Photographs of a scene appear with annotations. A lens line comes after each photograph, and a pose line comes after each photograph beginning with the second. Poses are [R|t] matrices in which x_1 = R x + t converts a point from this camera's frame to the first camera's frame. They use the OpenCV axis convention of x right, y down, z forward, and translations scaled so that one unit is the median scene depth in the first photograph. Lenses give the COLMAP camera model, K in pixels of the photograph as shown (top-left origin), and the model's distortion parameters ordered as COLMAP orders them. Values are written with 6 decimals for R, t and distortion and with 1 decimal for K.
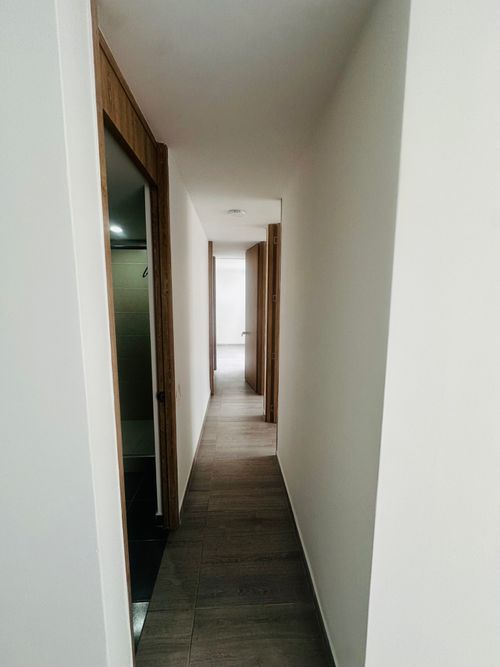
lens RADIAL K [[266.6, 0, 249.0], [0, 266.6, 334.5], [0, 0, 1]] dist [-0.002048, 0.000177]
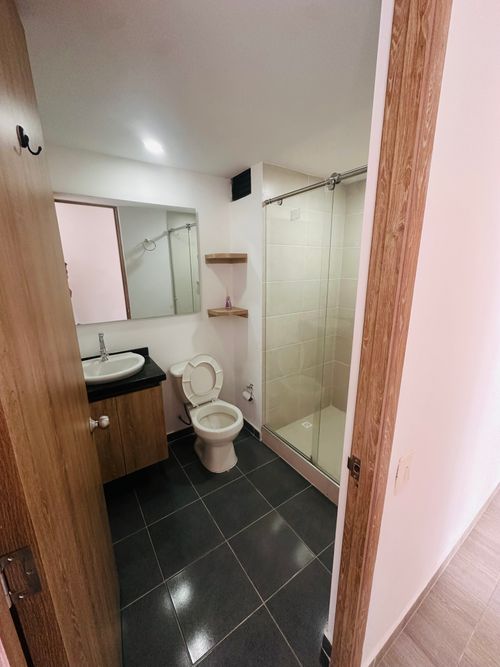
lens RADIAL K [[266.6, 0, 248.2], [0, 266.6, 332.2], [0, 0, 1]] dist [-0.002048, 0.000177]
pose [[0.512029, 0.200174, -0.835318, -0.073472], [-0.087083, 0.979554, 0.181359, -0.059277], [0.854543, -0.020119, 0.518991, 0.552784]]
